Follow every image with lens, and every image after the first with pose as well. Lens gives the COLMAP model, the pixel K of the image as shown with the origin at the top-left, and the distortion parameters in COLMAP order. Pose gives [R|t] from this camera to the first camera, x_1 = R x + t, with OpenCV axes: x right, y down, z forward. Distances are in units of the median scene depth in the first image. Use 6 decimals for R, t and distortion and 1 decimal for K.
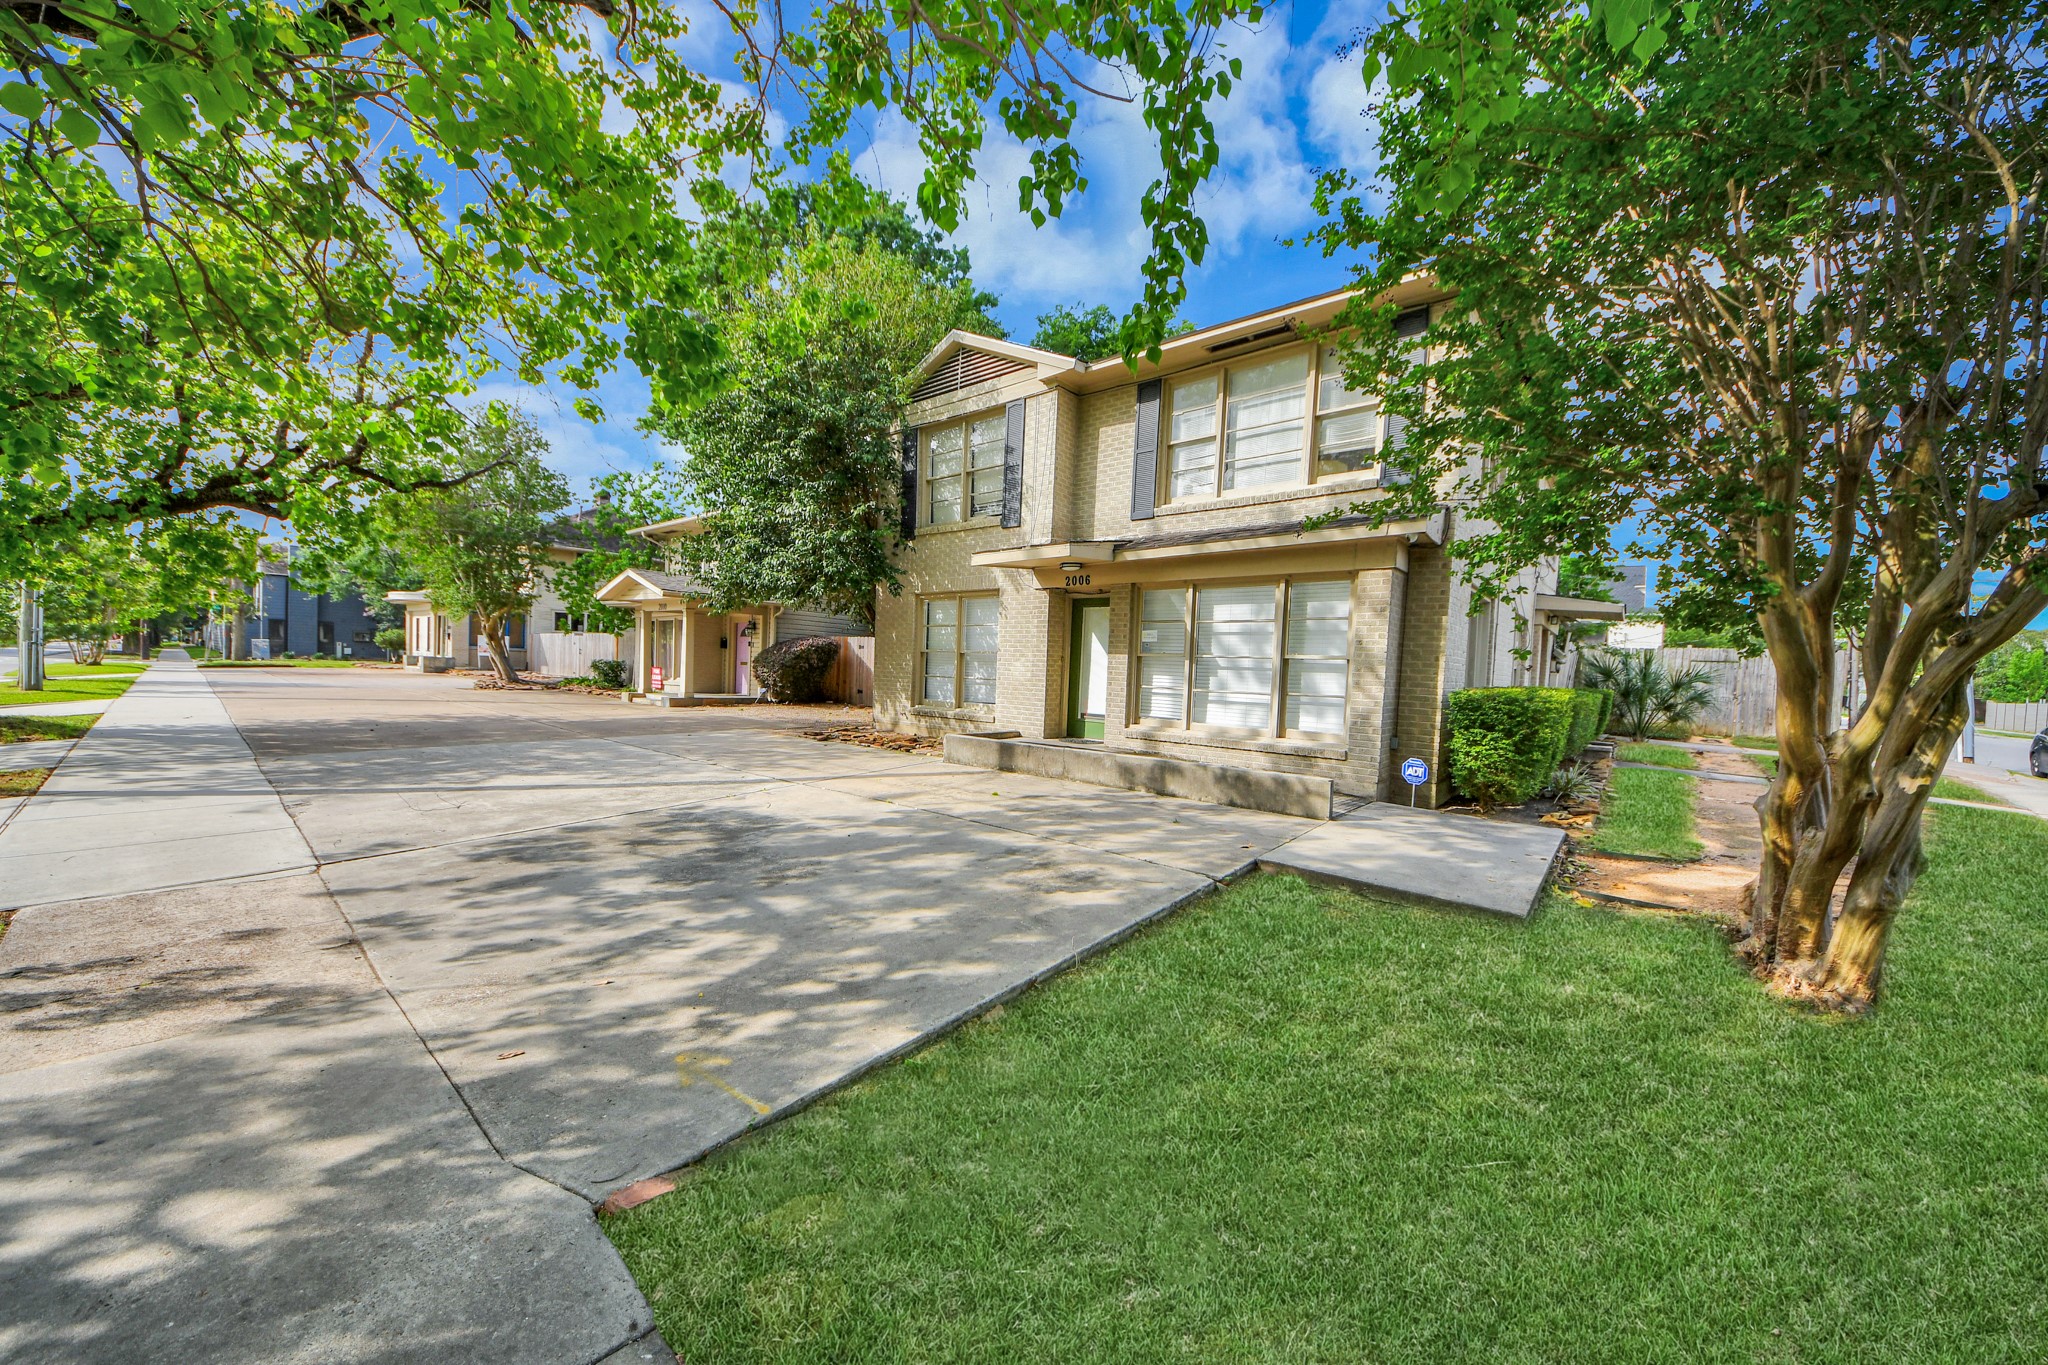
lens RADIAL K [[715.9, 0, 1024.9], [0, 715.9, 701.6], [0, 0, 1]] dist [0.034687, -0.018694]
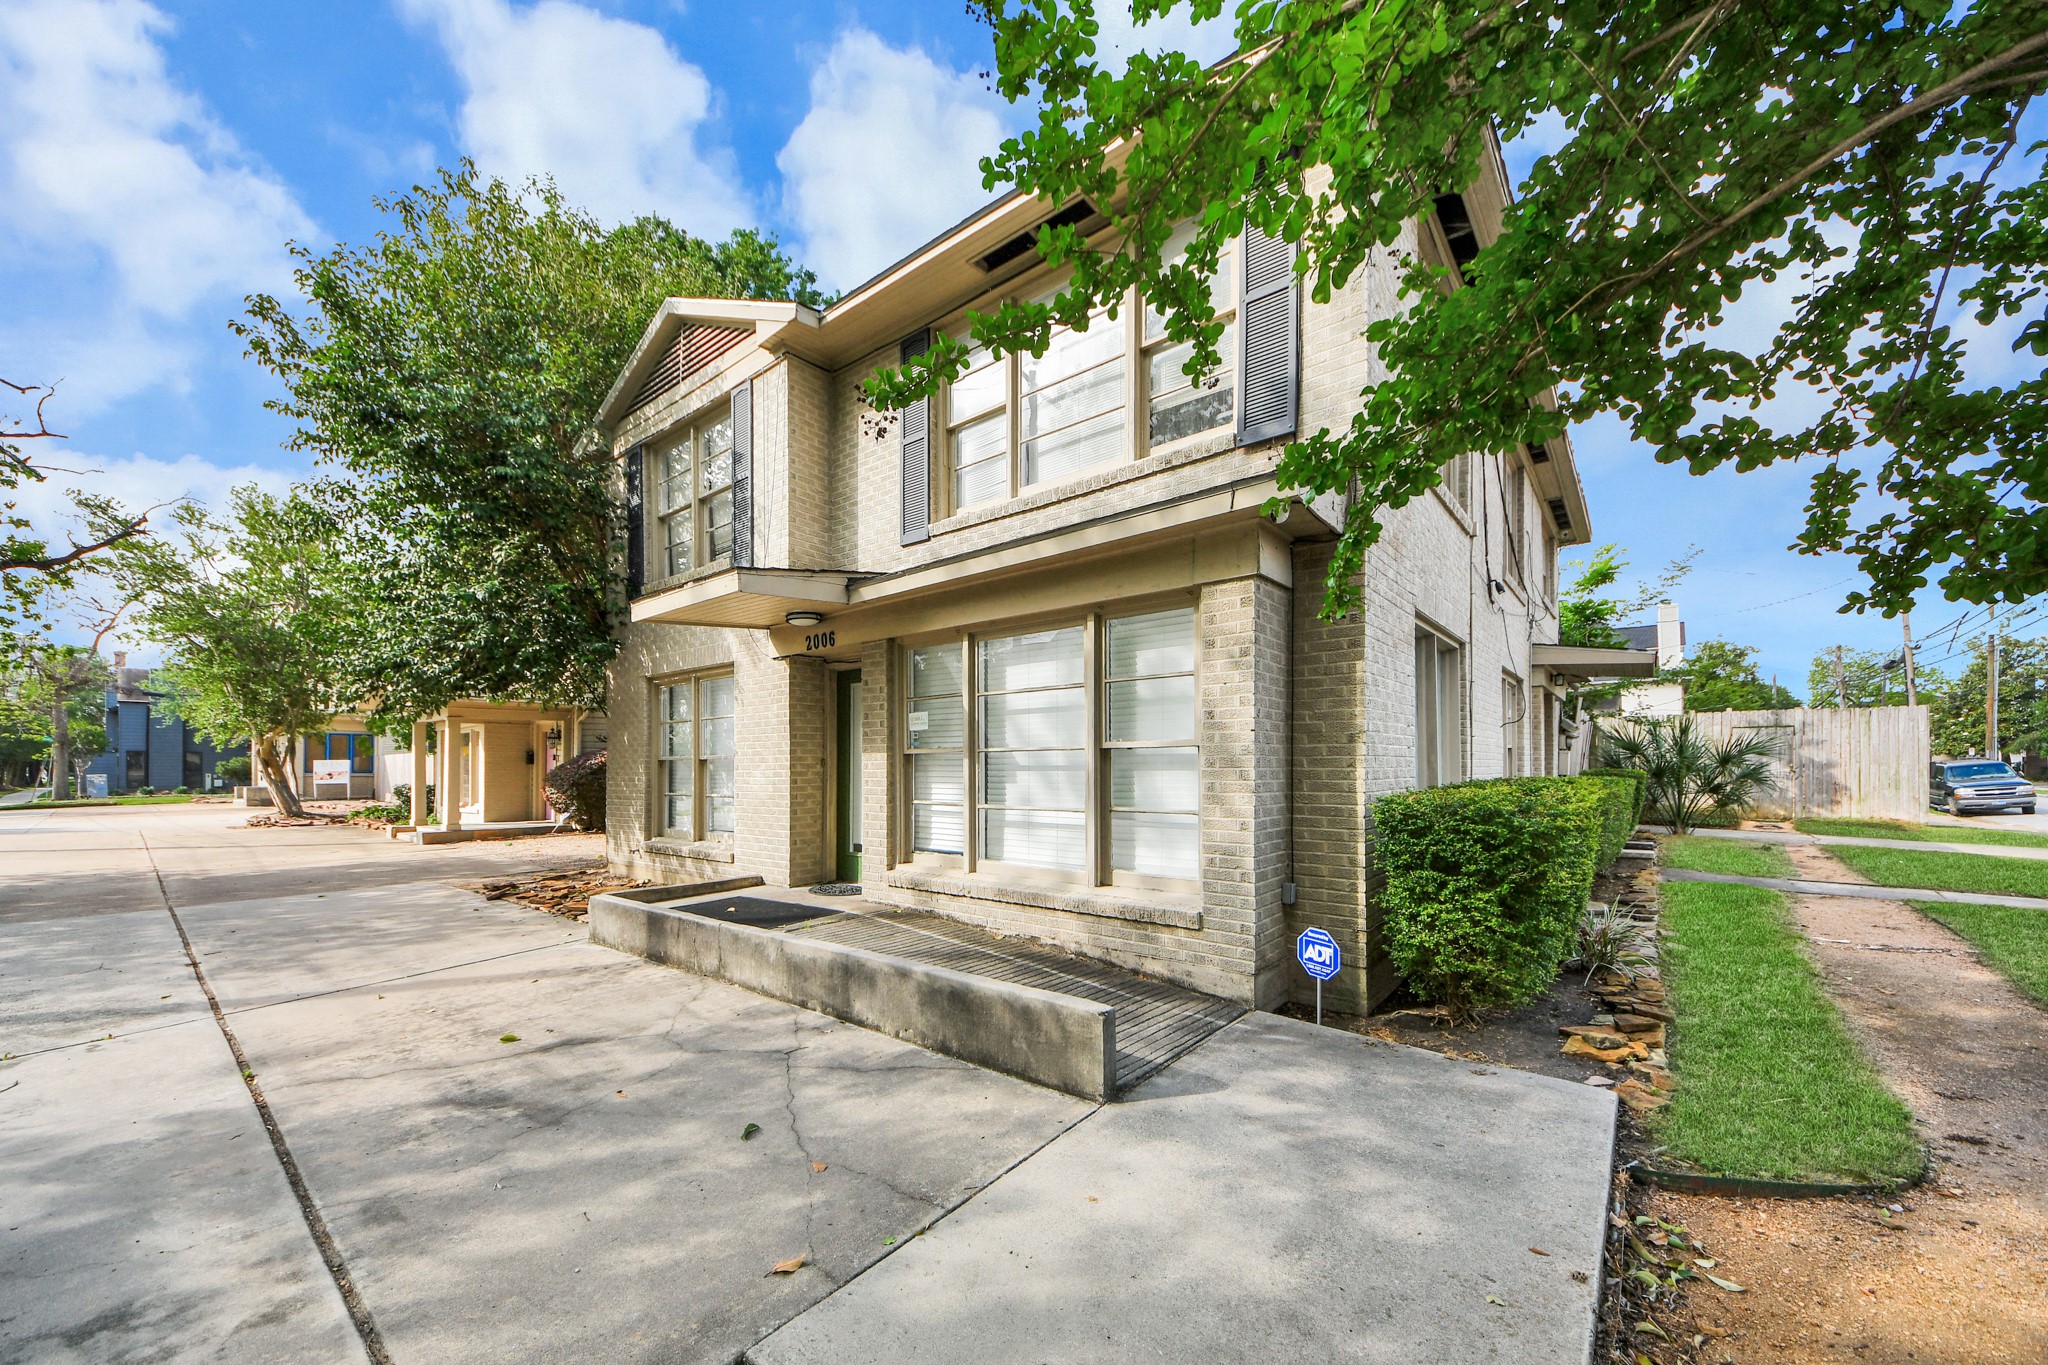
lens RADIAL K [[749.6, 0, 1010.4], [0, 749.6, 764.2], [0, 0, 1]] dist [0.045240, -0.027366]
pose [[0.999040, -0.043743, 0.002185, 0.239855], [0.043797, 0.997771, -0.050342, -0.017162], [0.000022, 0.050389, 0.998730, 0.331364]]
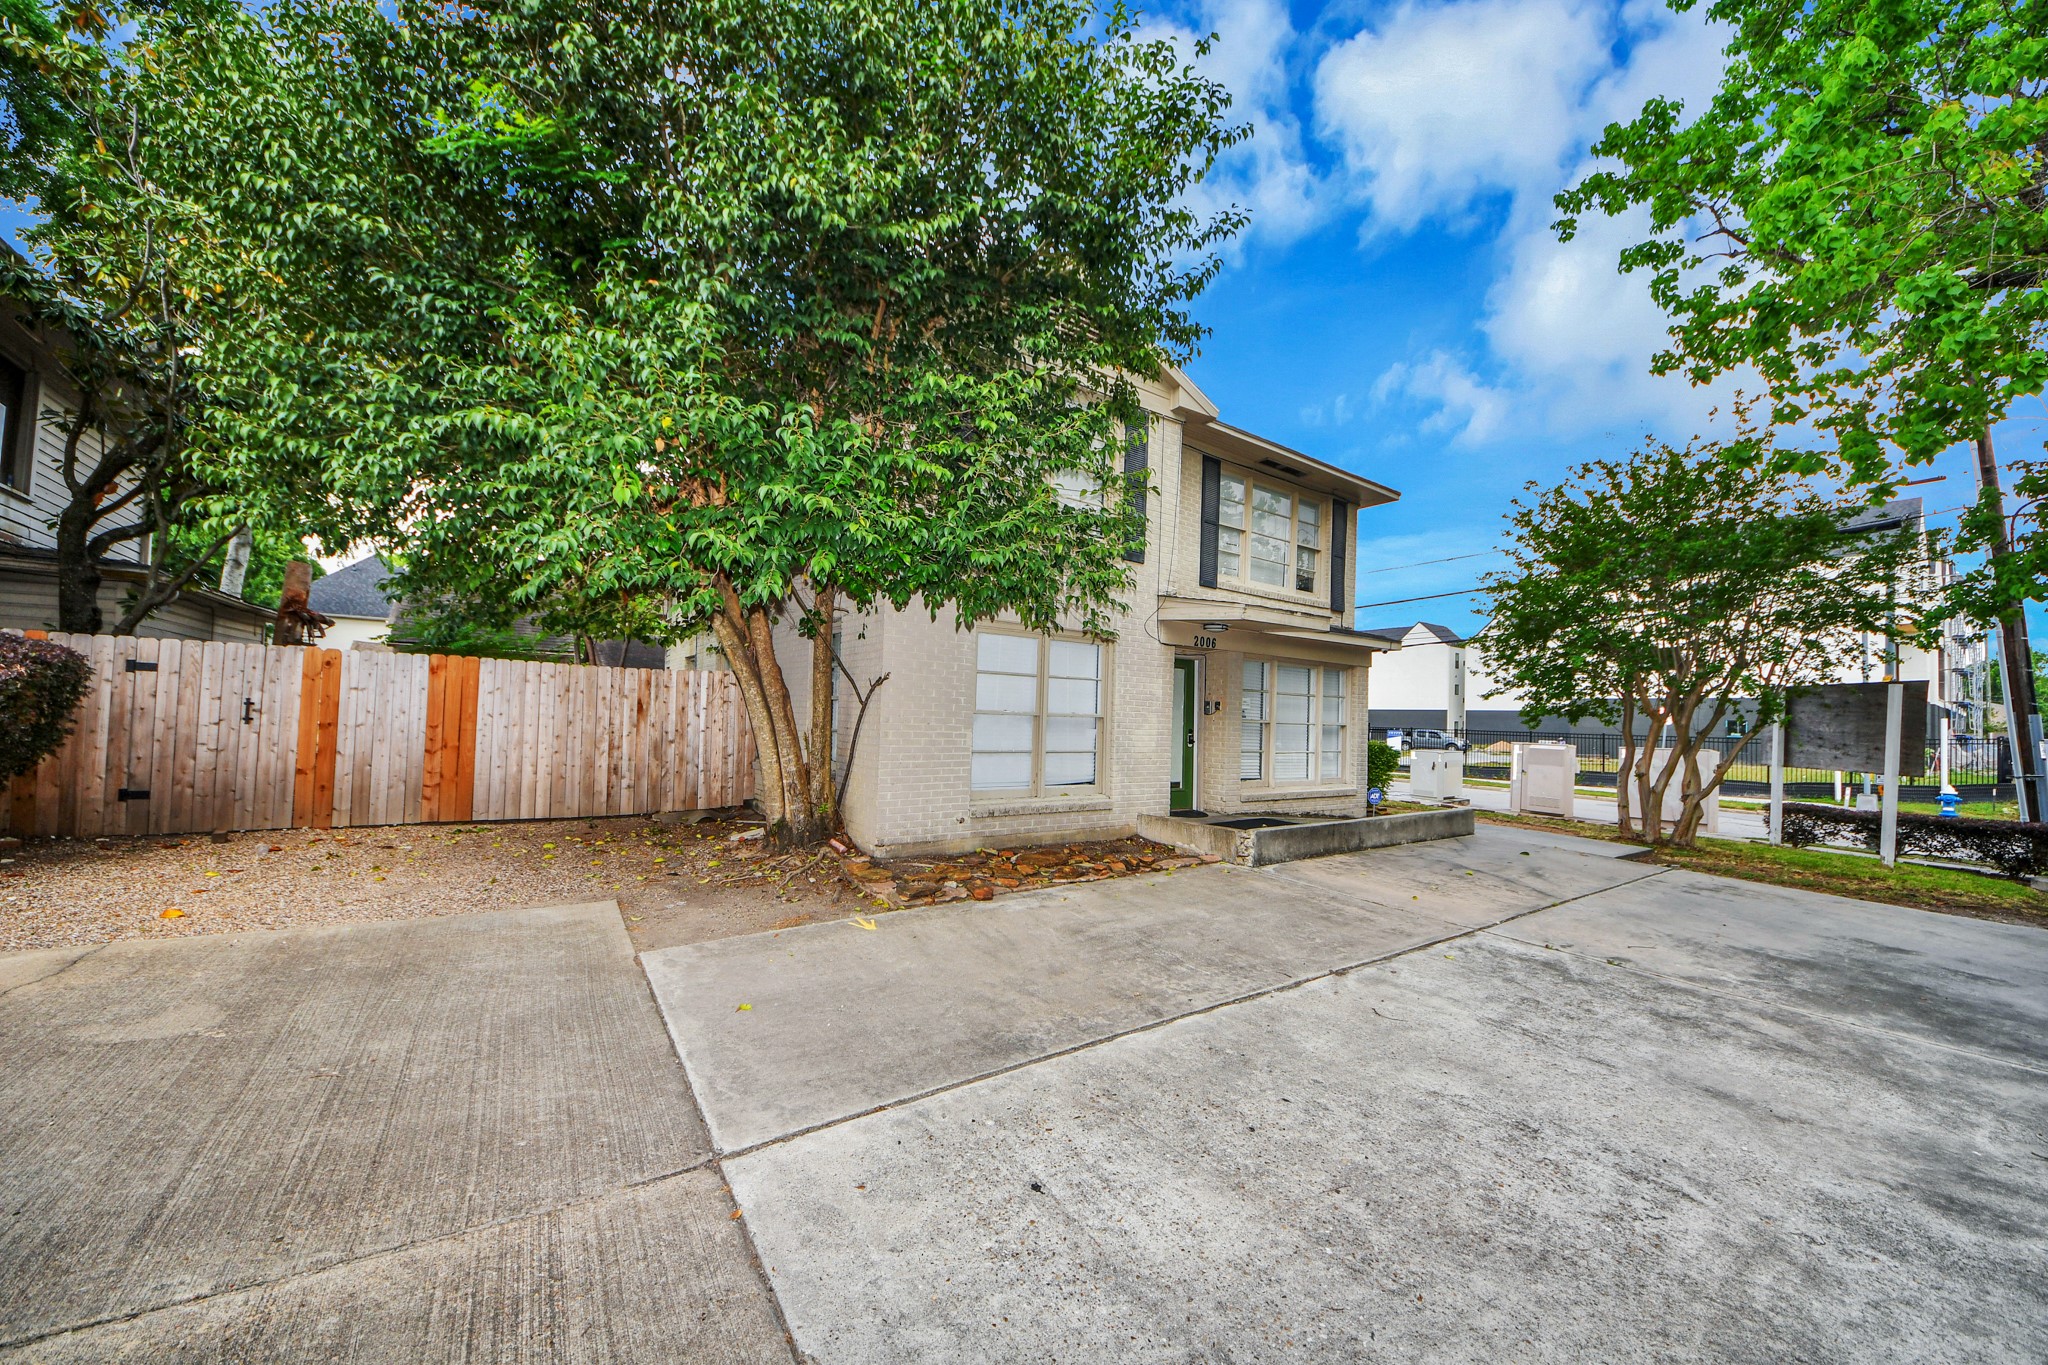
lens RADIAL K [[715.9, 0, 1024.9], [0, 715.9, 701.6], [0, 0, 1]] dist [0.034687, -0.018694]
pose [[0.277490, 0.000967, 0.960728, -0.892811], [0.024743, 0.999661, -0.008153, -0.090234], [-0.960410, 0.026033, 0.277372, 0.976562]]
